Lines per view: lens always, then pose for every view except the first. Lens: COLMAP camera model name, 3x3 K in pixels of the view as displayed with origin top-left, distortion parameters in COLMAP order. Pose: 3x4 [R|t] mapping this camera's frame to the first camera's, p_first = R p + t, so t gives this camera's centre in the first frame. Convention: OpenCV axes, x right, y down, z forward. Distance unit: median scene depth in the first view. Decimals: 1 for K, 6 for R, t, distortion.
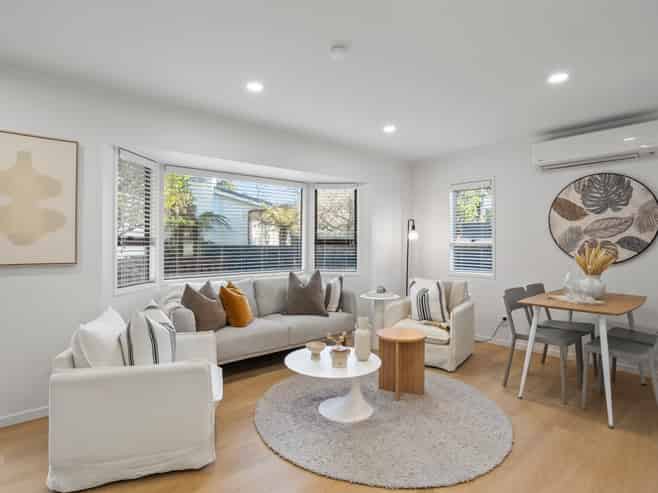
lens RADIAL K [[353.8, 0, 329.7], [0, 353.8, 242.1], [0, 0, 1]] dist [-0.069561, 0.042723]
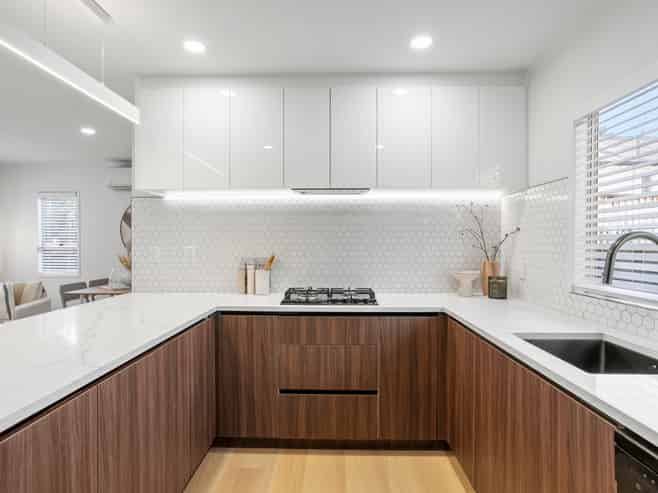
lens RADIAL K [[371.1, 0, 328.8], [0, 371.1, 242.8], [0, 0, 1]] dist [0.000216, 0.000340]
pose [[0.668907, -0.006970, 0.743313, 0.127115], [0.004709, 0.999976, 0.005139, -0.015018], [-0.743331, 0.000063, 0.668924, -0.508628]]
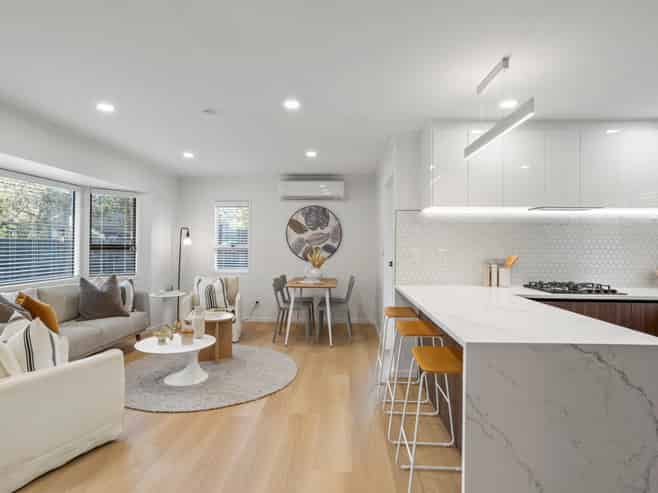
lens RADIAL K [[353.8, 0, 329.7], [0, 353.8, 242.1], [0, 0, 1]] dist [-0.069561, 0.042723]
pose [[0.677501, 0.008441, 0.735474, -0.382642], [-0.006523, 0.999964, -0.005468, -0.016818], [-0.735493, -0.001092, 0.677531, -0.187148]]
